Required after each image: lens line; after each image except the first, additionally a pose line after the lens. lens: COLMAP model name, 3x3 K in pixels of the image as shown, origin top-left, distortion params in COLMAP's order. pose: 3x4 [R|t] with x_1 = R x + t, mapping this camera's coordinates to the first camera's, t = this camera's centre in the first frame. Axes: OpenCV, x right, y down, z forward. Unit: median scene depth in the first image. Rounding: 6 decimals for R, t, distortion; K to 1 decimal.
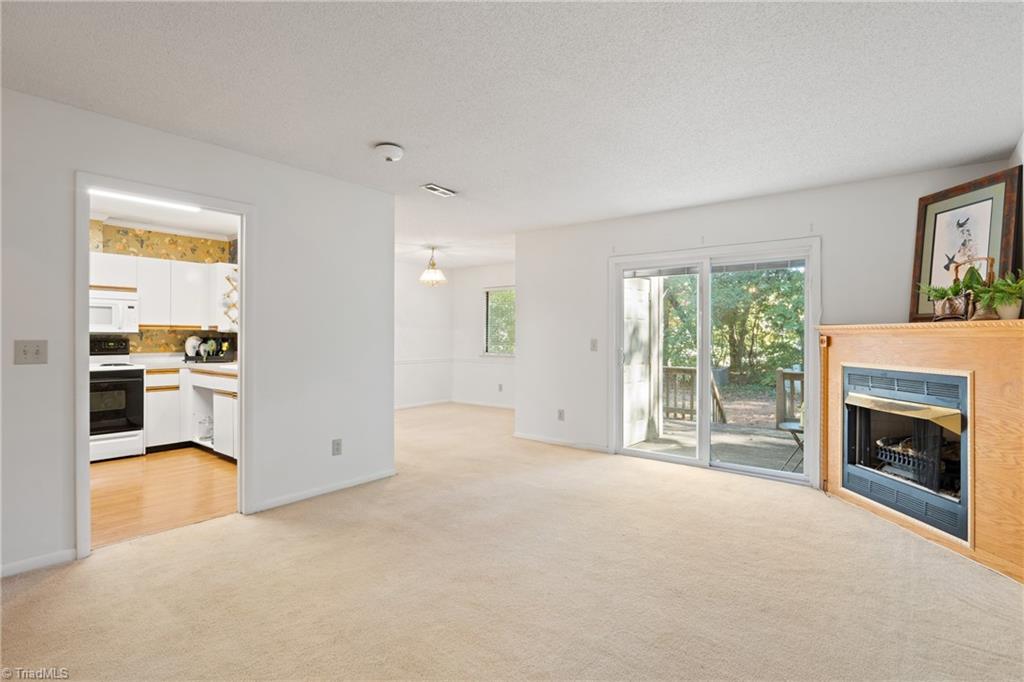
lens RADIAL K [[501.7, 0, 513.8], [0, 501.7, 336.1], [0, 0, 1]] dist [-0.004952, -0.000168]
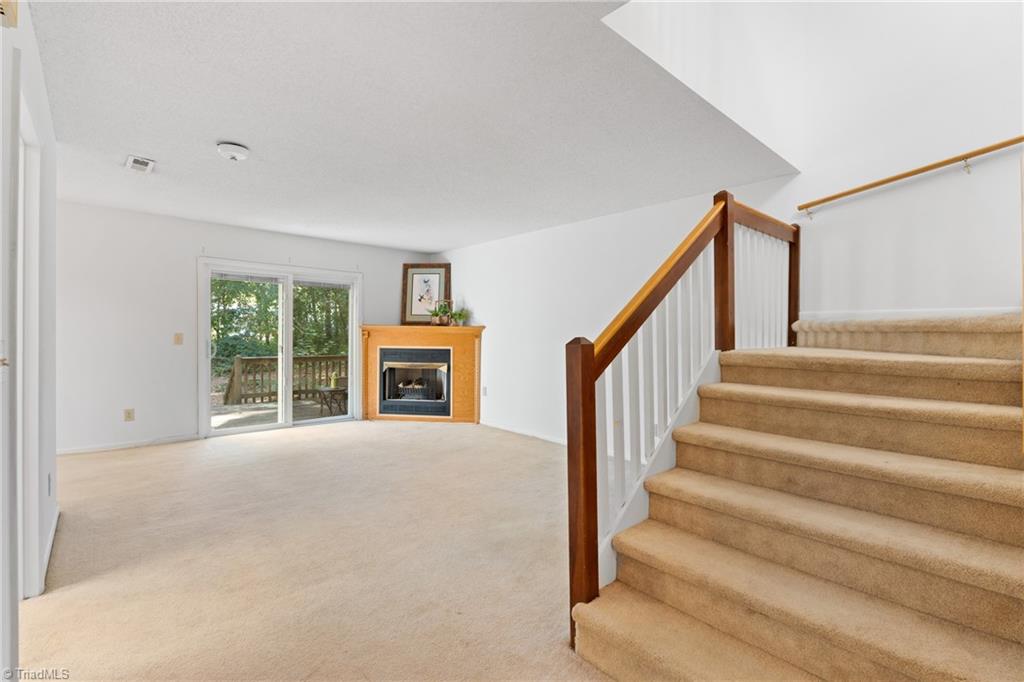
lens RADIAL K [[472.2, 0, 520.7], [0, 472.2, 340.5], [0, 0, 1]] dist [-0.003937, -0.000154]
pose [[0.140091, -0.017973, 0.989976, -1.085833], [-0.010973, 0.999746, 0.019703, -0.008238], [-0.990078, -0.013623, 0.139858, 0.274363]]
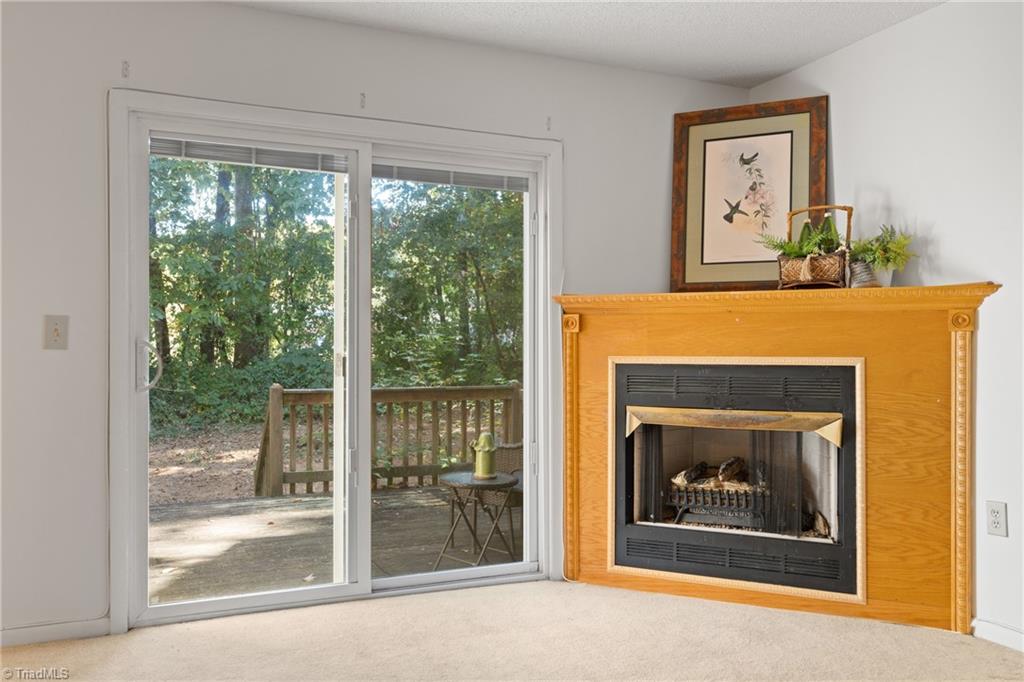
lens RADIAL K [[816.7, 0, 501.5], [0, 816.7, 344.6], [0, 0, 1]] dist [-0.009199, 0.001740]
pose [[0.463219, 0.000484, 0.886244, -0.302783], [-0.000316, 1.000000, -0.000381, 0.041617], [-0.886244, -0.000104, 0.463219, 0.738550]]
